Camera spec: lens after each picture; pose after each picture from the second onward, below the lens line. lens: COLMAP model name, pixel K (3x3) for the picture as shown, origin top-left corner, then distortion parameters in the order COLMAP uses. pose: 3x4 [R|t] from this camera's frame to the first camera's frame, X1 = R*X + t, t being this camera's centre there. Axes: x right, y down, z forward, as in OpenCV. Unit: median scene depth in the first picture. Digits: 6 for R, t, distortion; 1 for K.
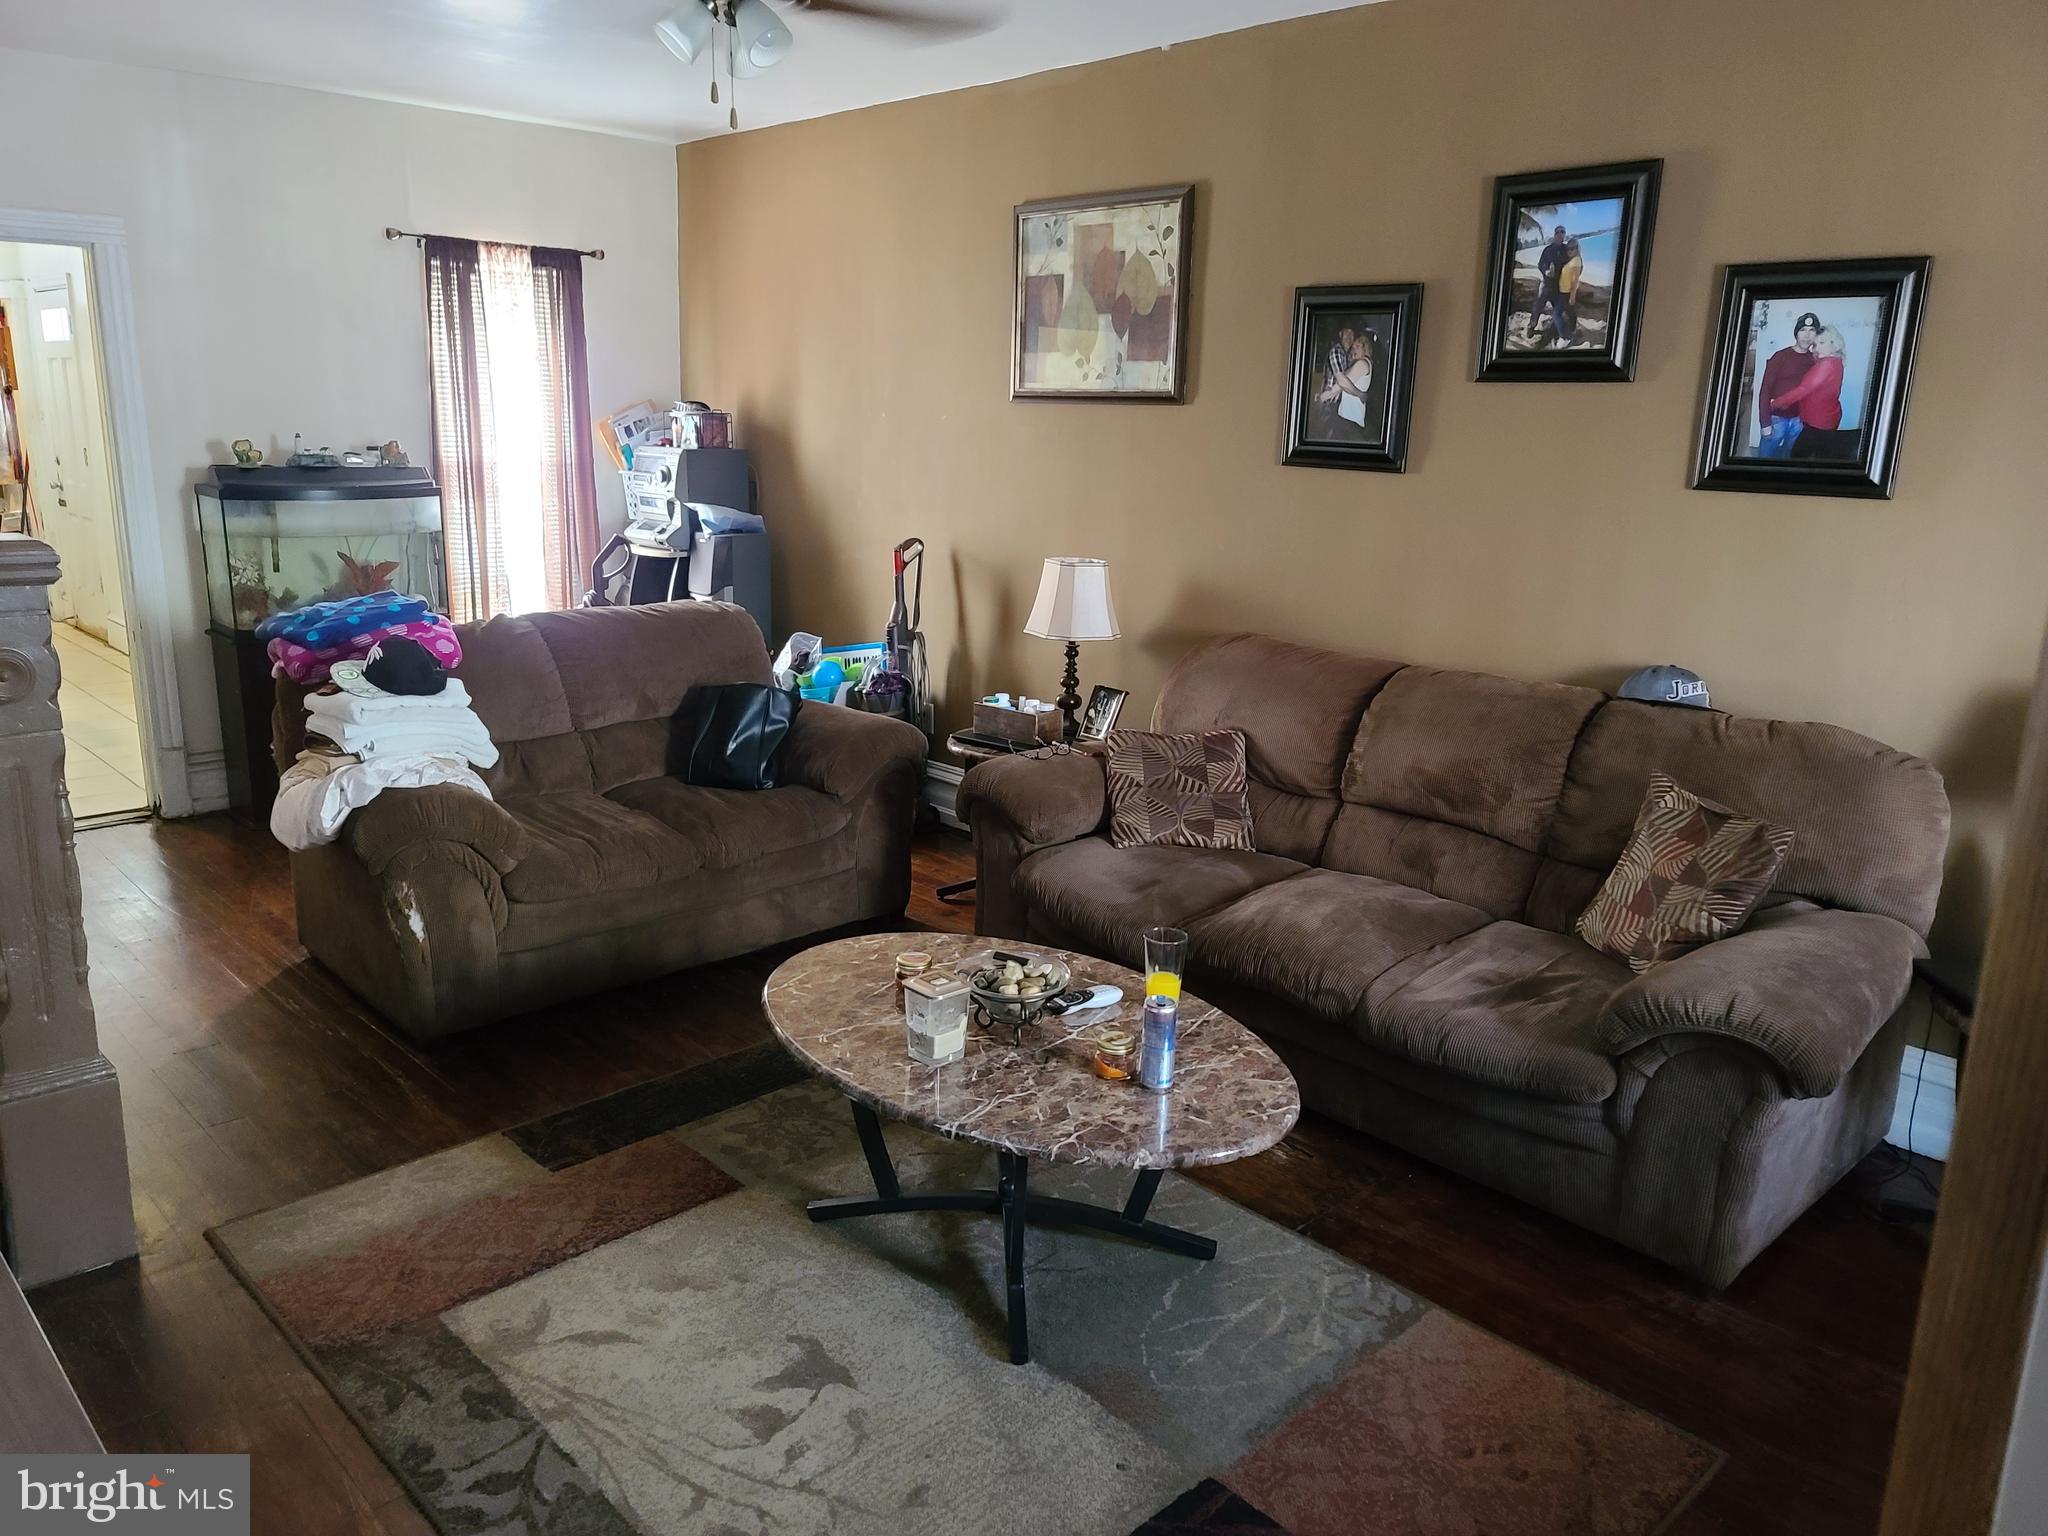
lens RADIAL K [[1474.8, 0, 1022.9], [0, 1474.8, 737.1], [0, 0, 1]] dist [0.069071, -0.035064]
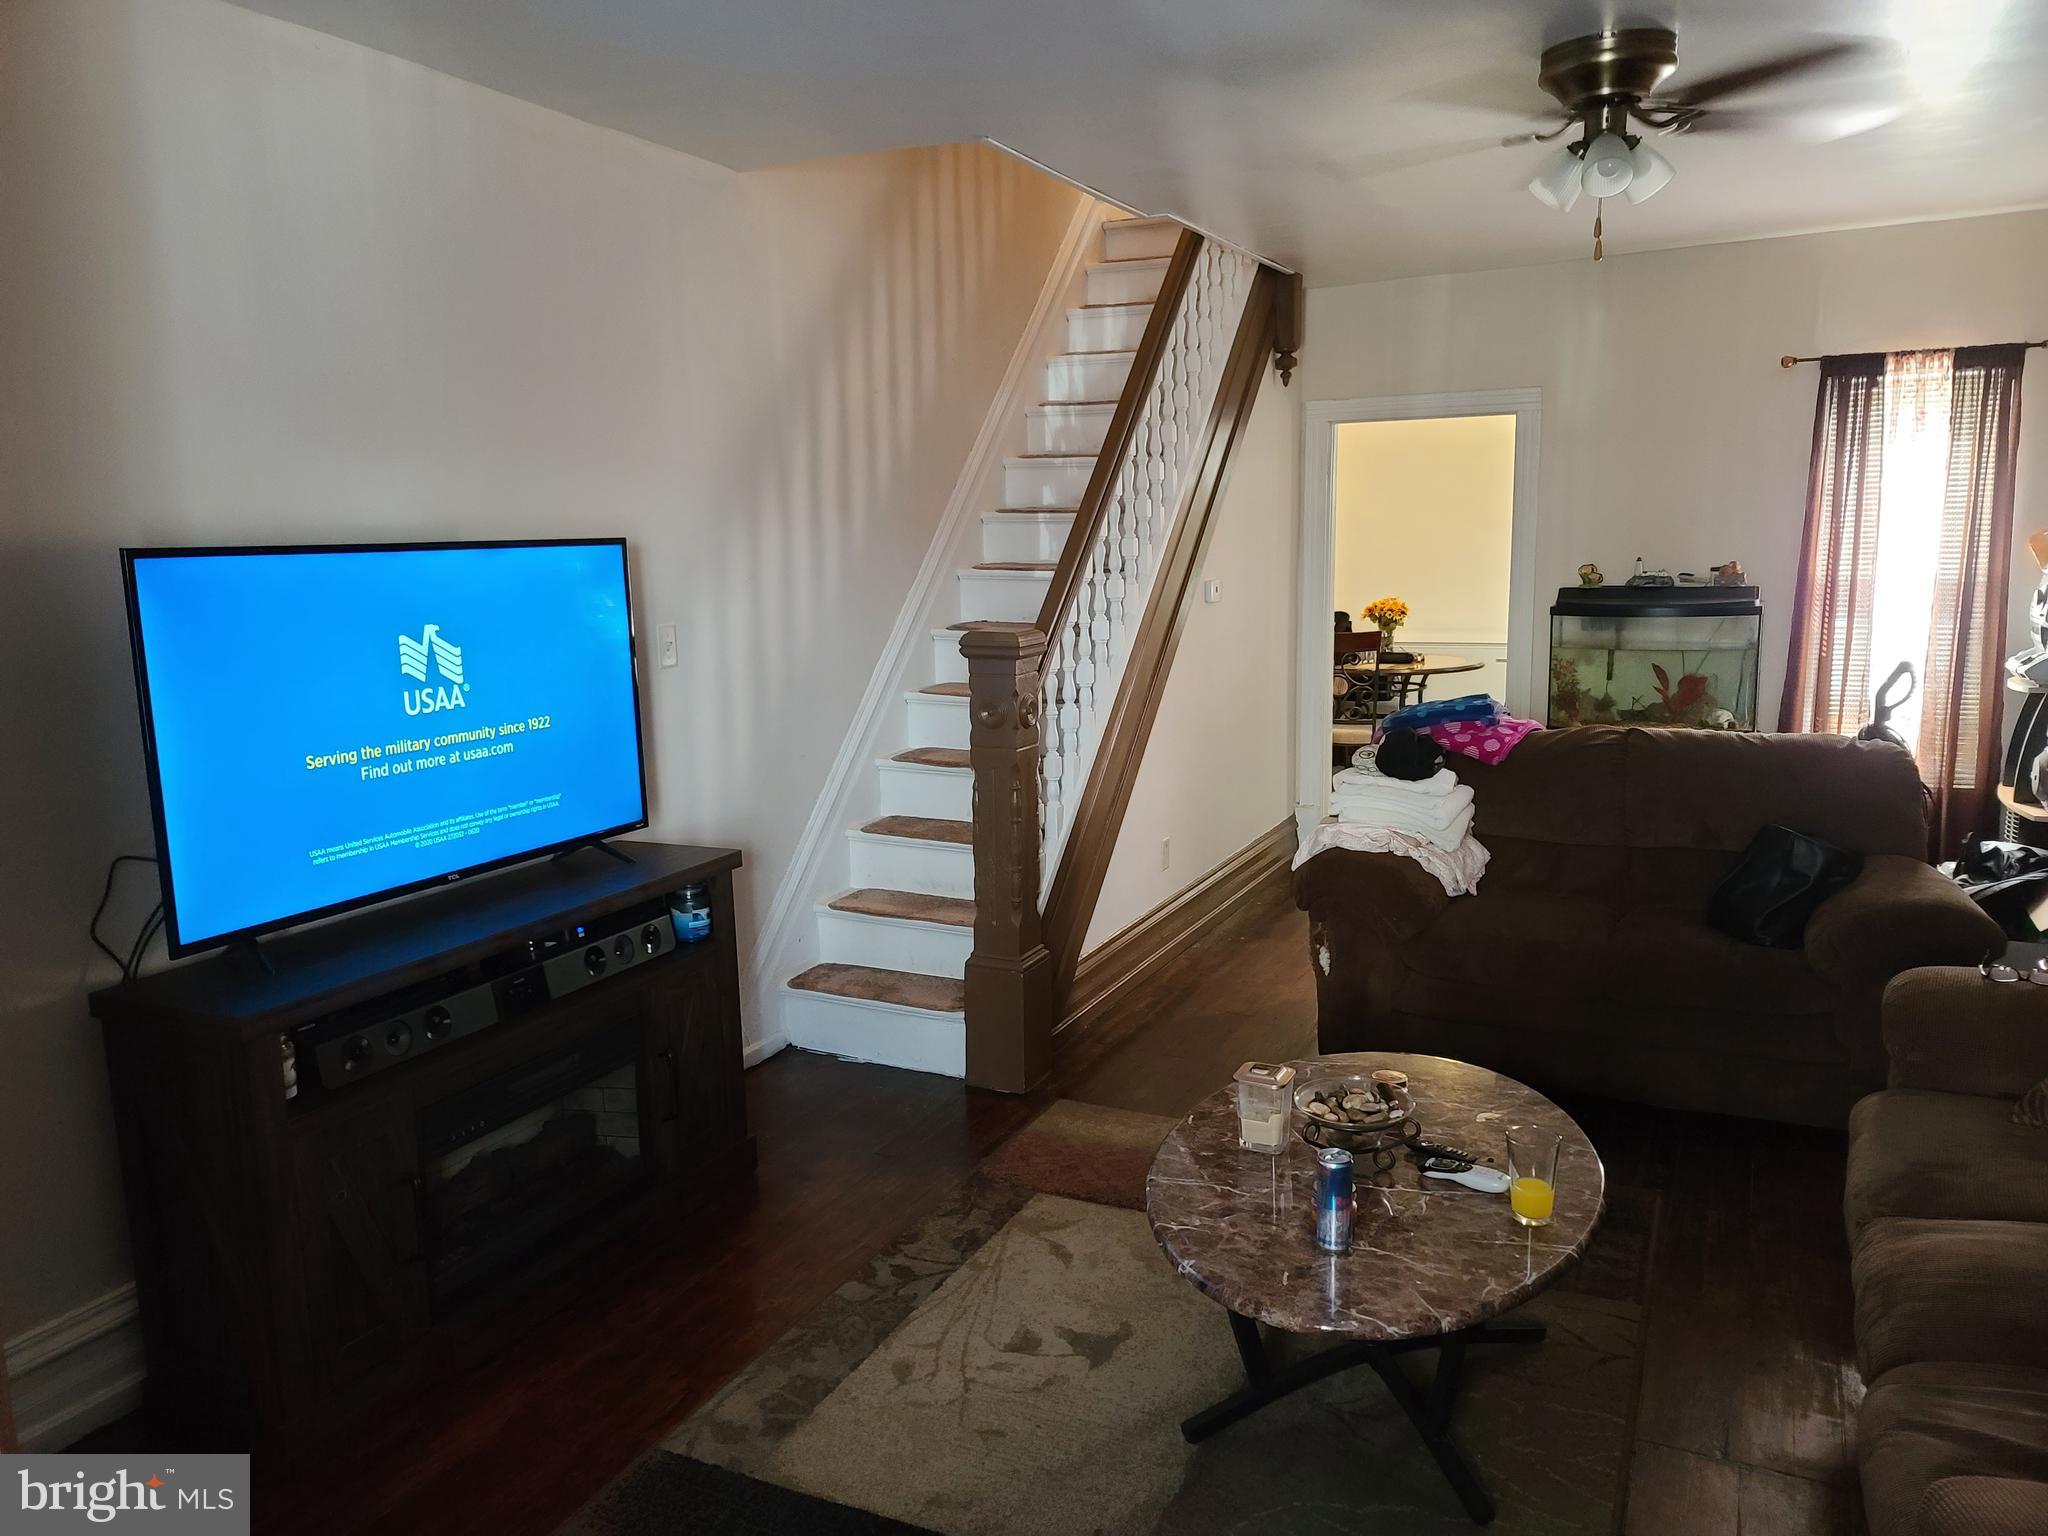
lens RADIAL K [[1477.4, 0, 1024.0], [0, 1477.4, 768.0], [0, 0, 1]] dist [0.005590, -0.002723]
pose [[0.357059, 0.117571, -0.926653, 0.576909], [-0.171373, 0.983453, 0.058744, -0.054263], [0.918227, 0.137828, 0.371299, 0.302666]]
